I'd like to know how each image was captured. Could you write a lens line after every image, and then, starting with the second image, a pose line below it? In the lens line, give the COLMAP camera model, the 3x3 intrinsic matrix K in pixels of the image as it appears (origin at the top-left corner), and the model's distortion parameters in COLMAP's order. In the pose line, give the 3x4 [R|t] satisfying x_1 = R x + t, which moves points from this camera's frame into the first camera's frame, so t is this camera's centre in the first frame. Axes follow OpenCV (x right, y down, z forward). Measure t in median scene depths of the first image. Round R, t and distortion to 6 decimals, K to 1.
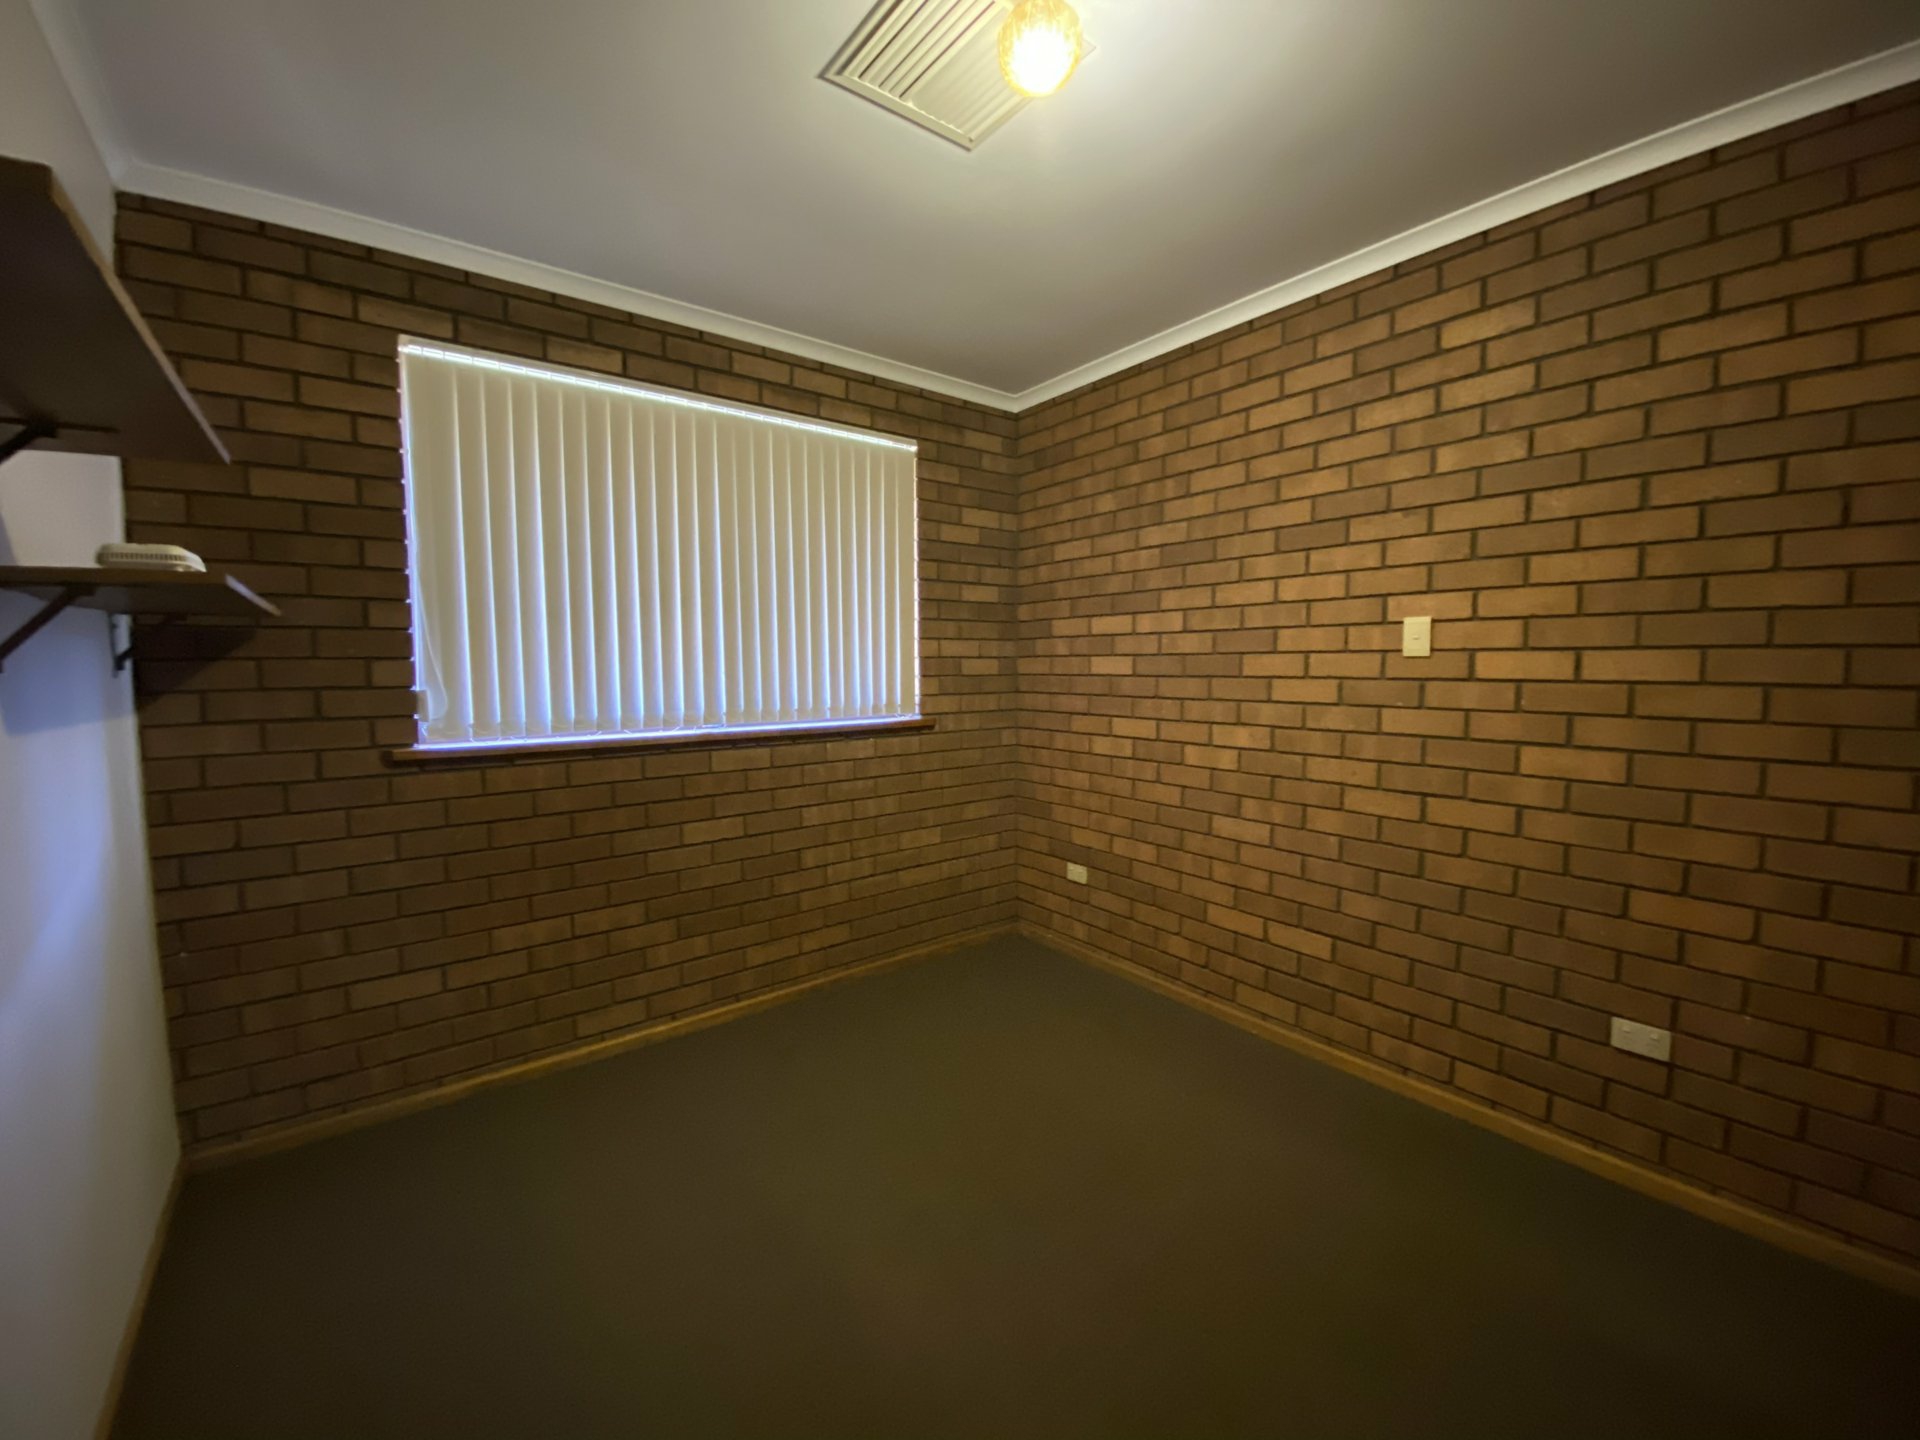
lens RADIAL K [[771.7, 0, 961.2], [0, 771.7, 718.2], [0, 0, 1]] dist [0.010154, -0.015417]
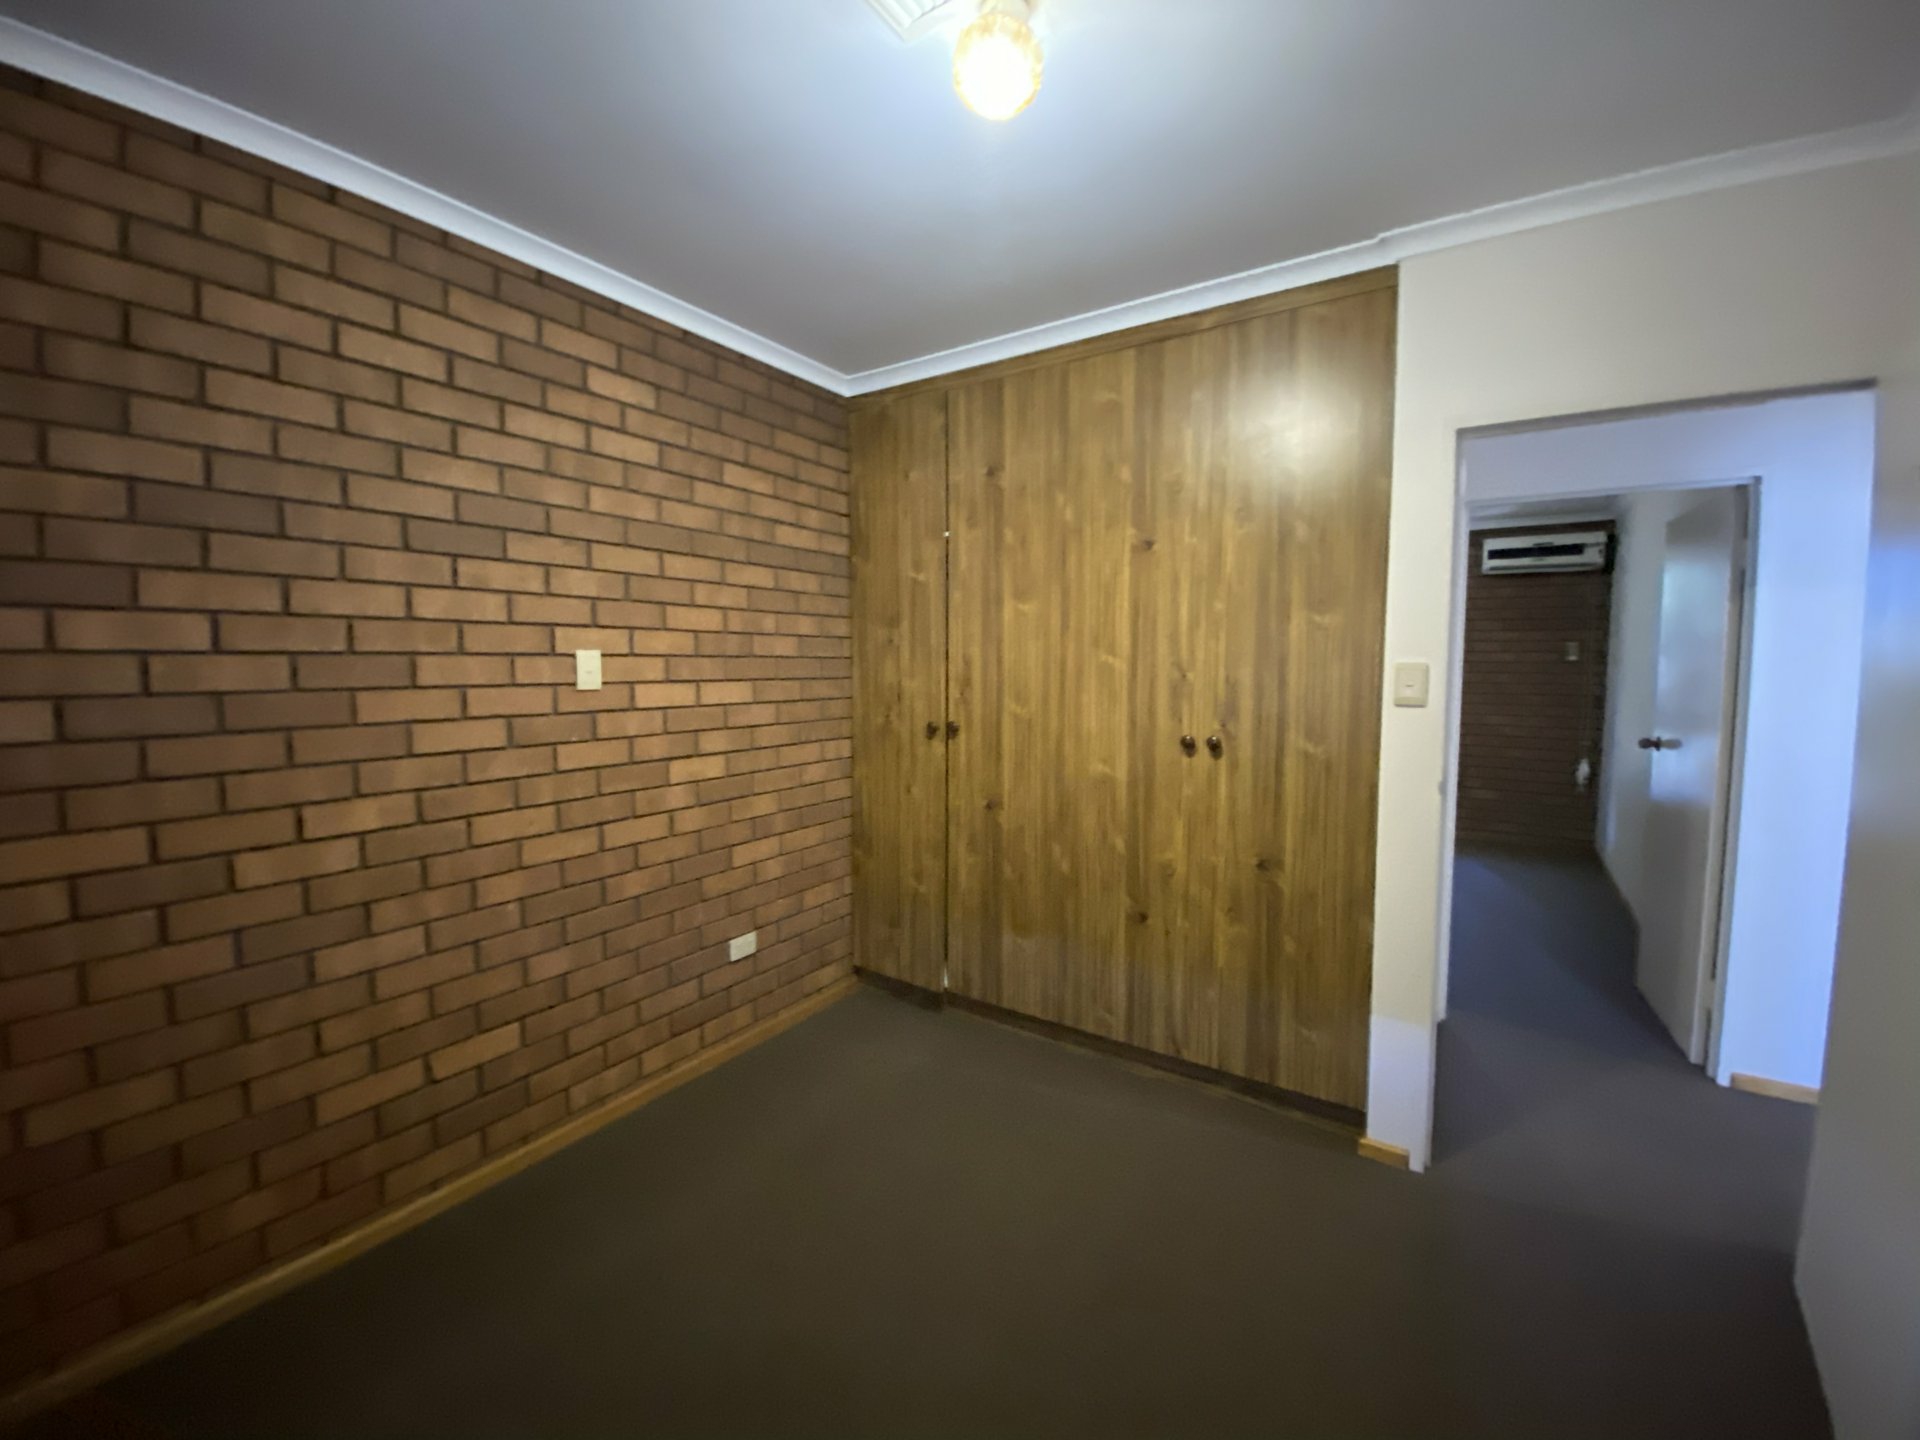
lens RADIAL K [[771.7, 0, 961.2], [0, 771.7, 718.2], [0, 0, 1]] dist [0.010154, -0.015417]
pose [[-0.316599, -0.066101, 0.946254, -0.488089], [0.067659, 0.993454, 0.092035, -0.097953], [-0.946143, 0.093160, -0.310054, 0.819576]]
